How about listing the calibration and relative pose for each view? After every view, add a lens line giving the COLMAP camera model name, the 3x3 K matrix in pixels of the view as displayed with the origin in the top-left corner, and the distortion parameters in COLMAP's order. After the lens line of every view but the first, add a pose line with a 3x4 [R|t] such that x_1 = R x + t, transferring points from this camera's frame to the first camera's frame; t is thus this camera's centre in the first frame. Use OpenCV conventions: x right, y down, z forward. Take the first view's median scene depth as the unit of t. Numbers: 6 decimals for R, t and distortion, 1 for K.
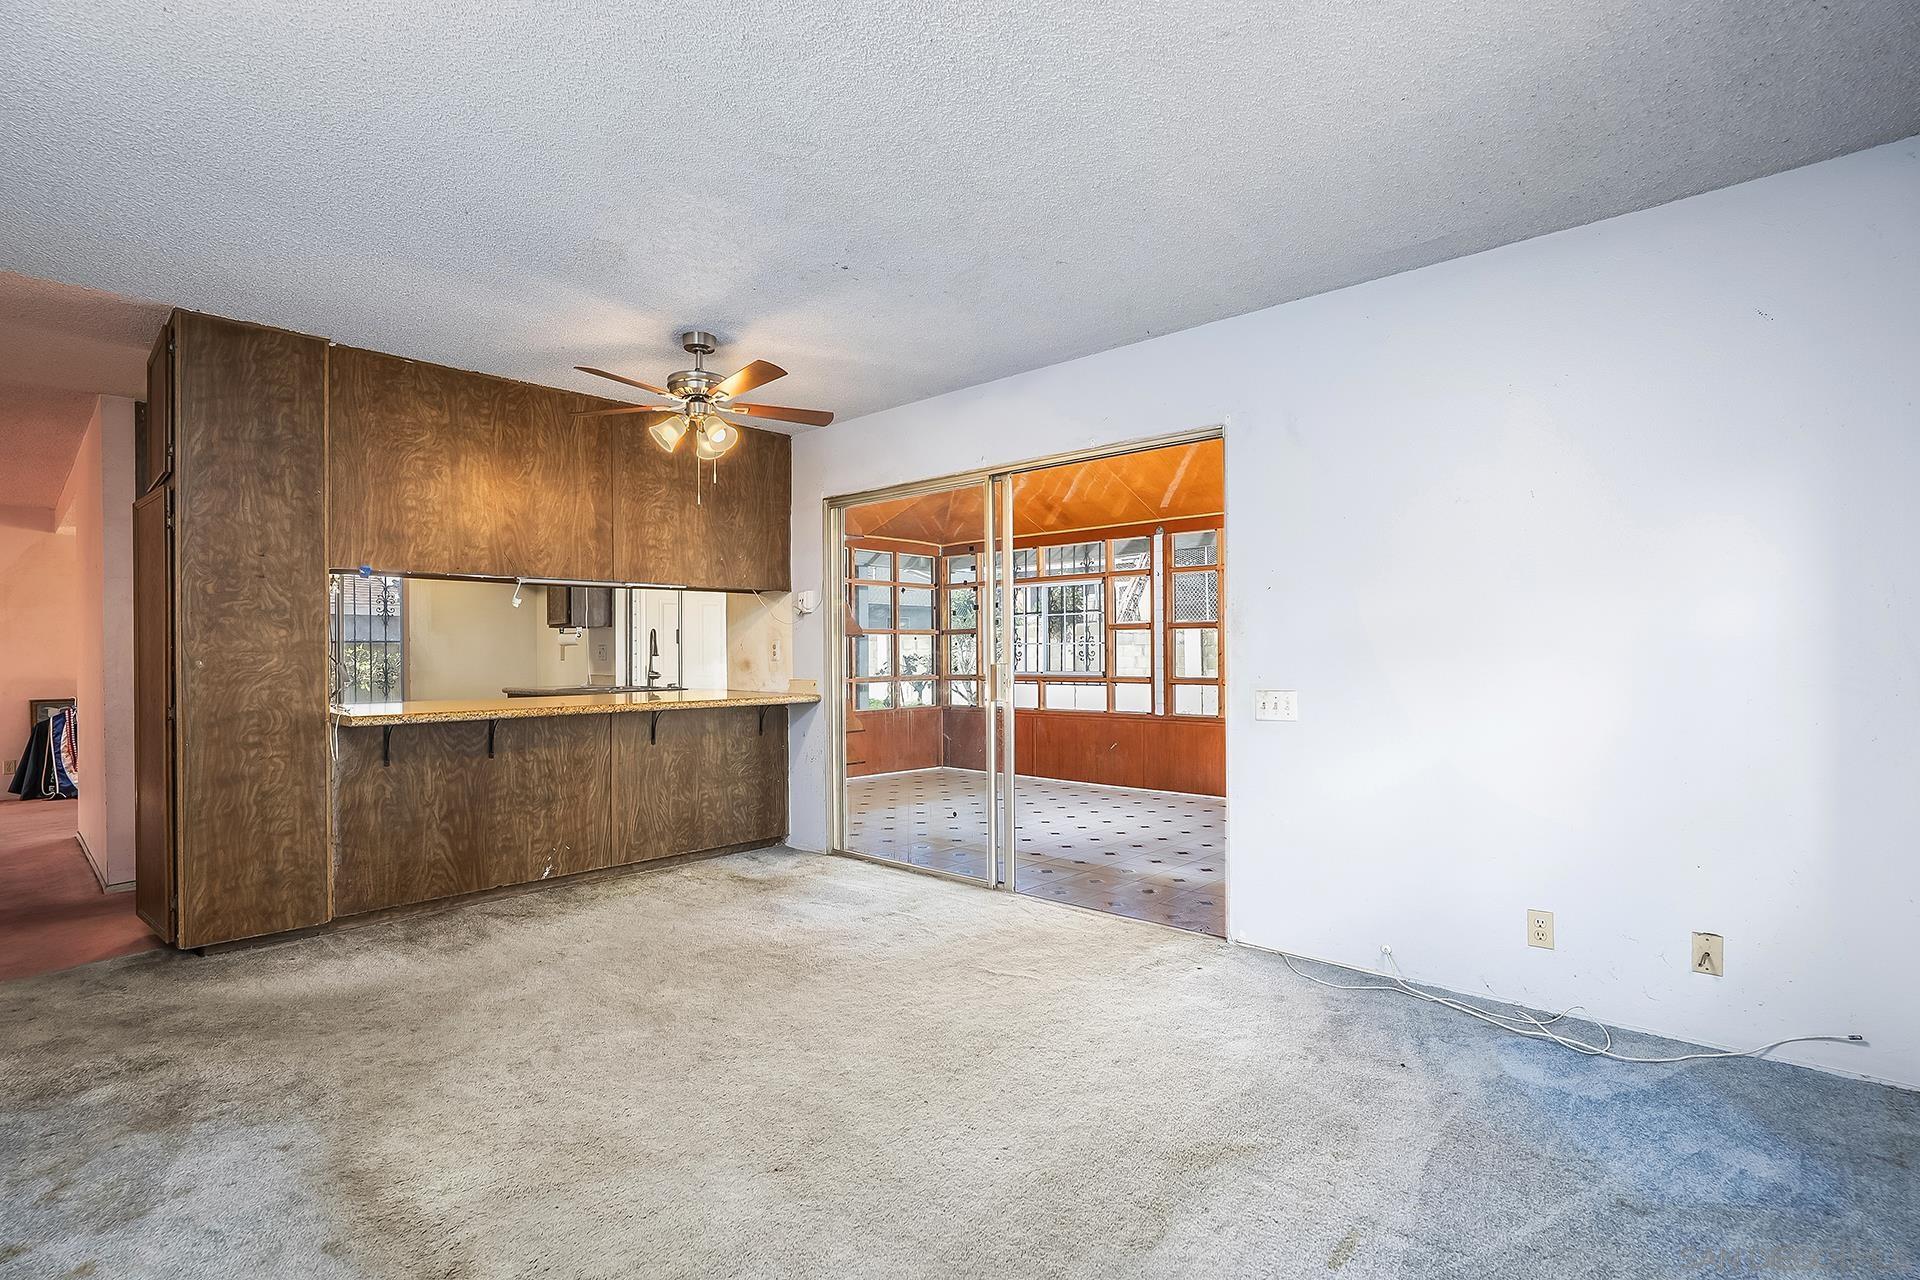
lens RADIAL K [[899.9, 0, 944.0], [0, 899.9, 644.8], [0, 0, 1]] dist [-0.043688, 0.020274]
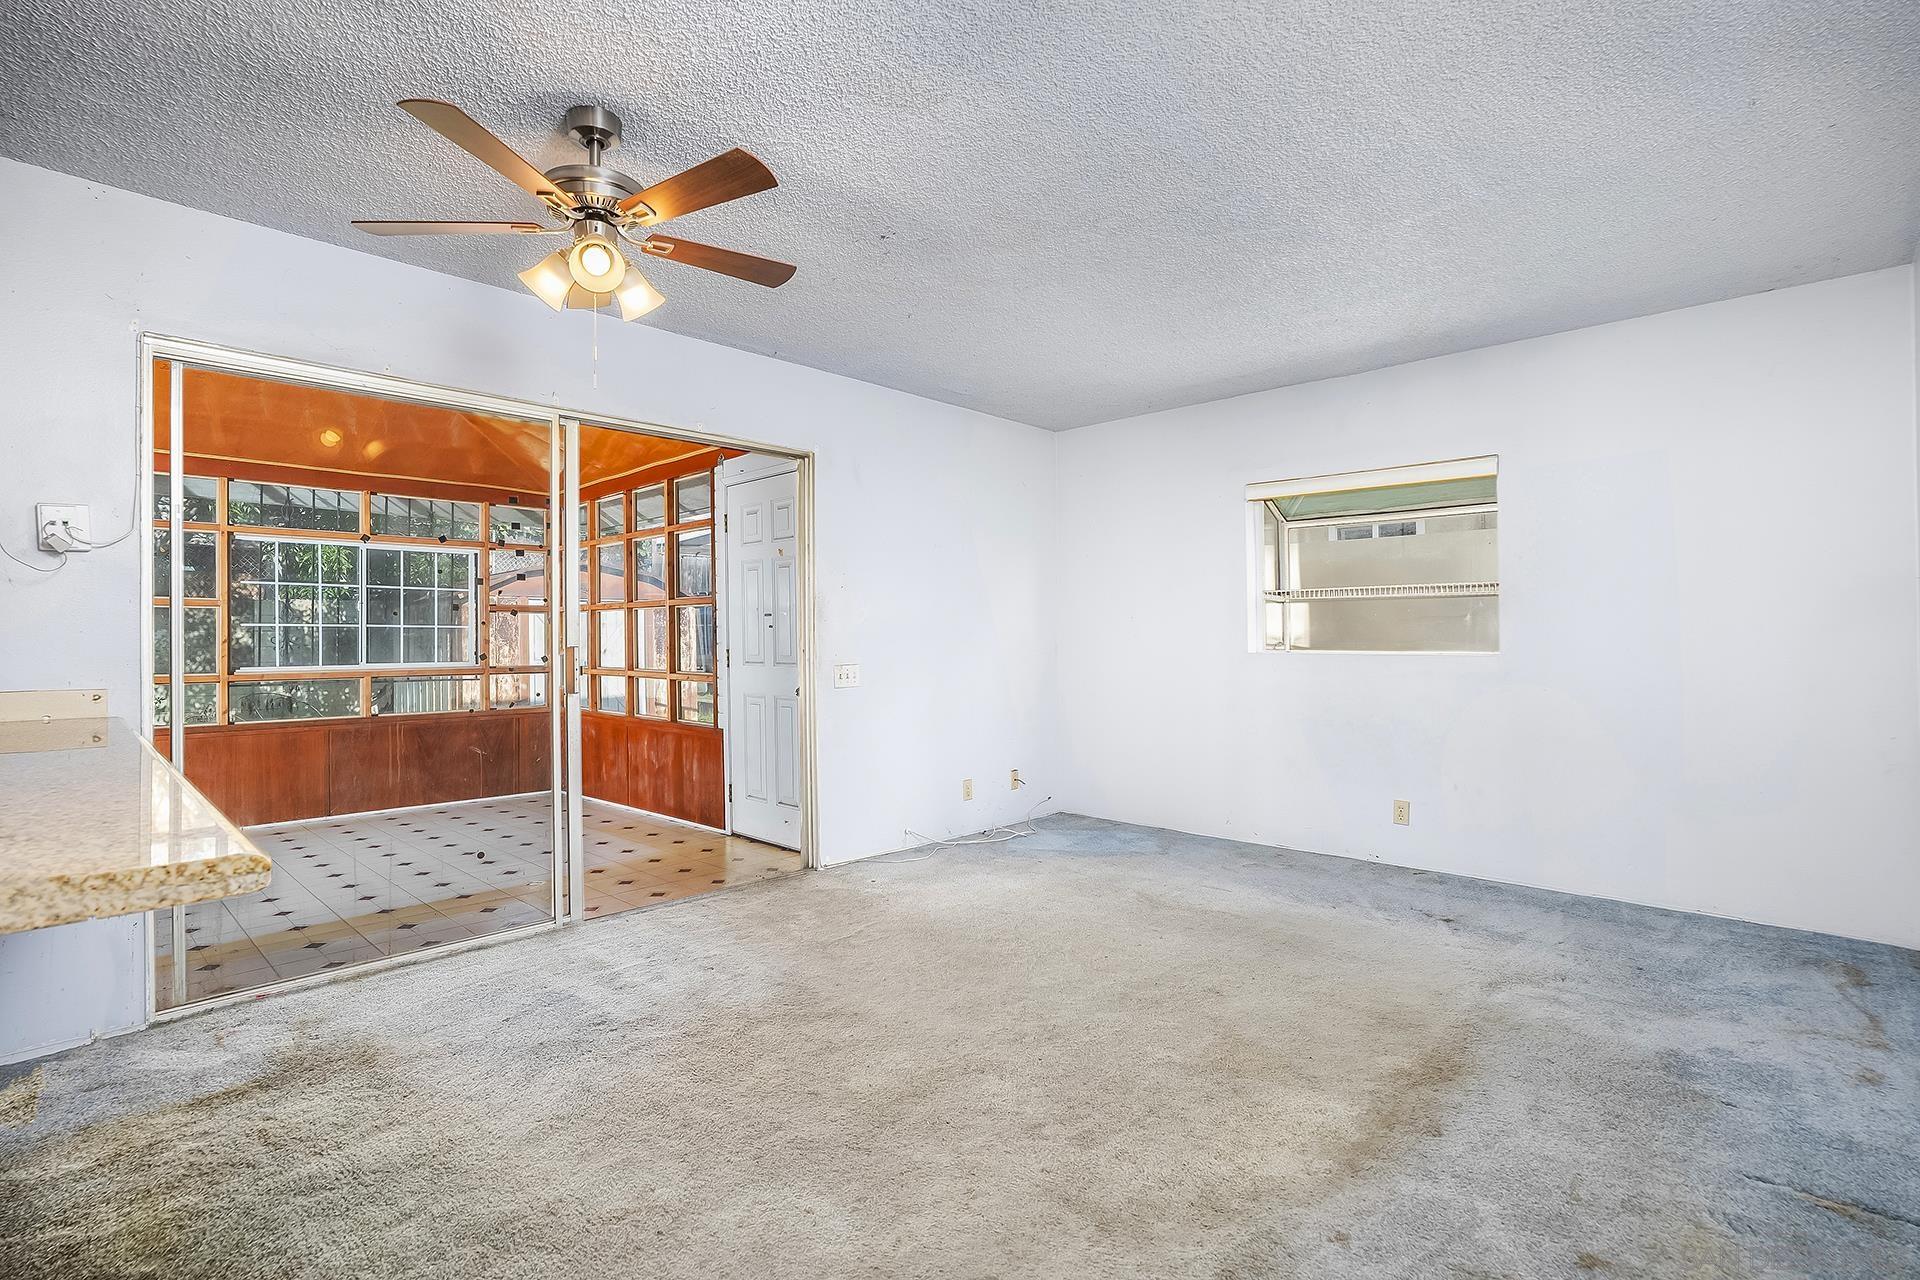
lens RADIAL K [[899.9, 0, 944.0], [0, 899.9, 644.8], [0, 0, 1]] dist [-0.043688, 0.020274]
pose [[0.030942, -0.001326, 0.999520, -0.816179], [-0.002748, 0.999995, 0.001411, 0.015298], [-0.999517, -0.002791, 0.030938, 0.699300]]
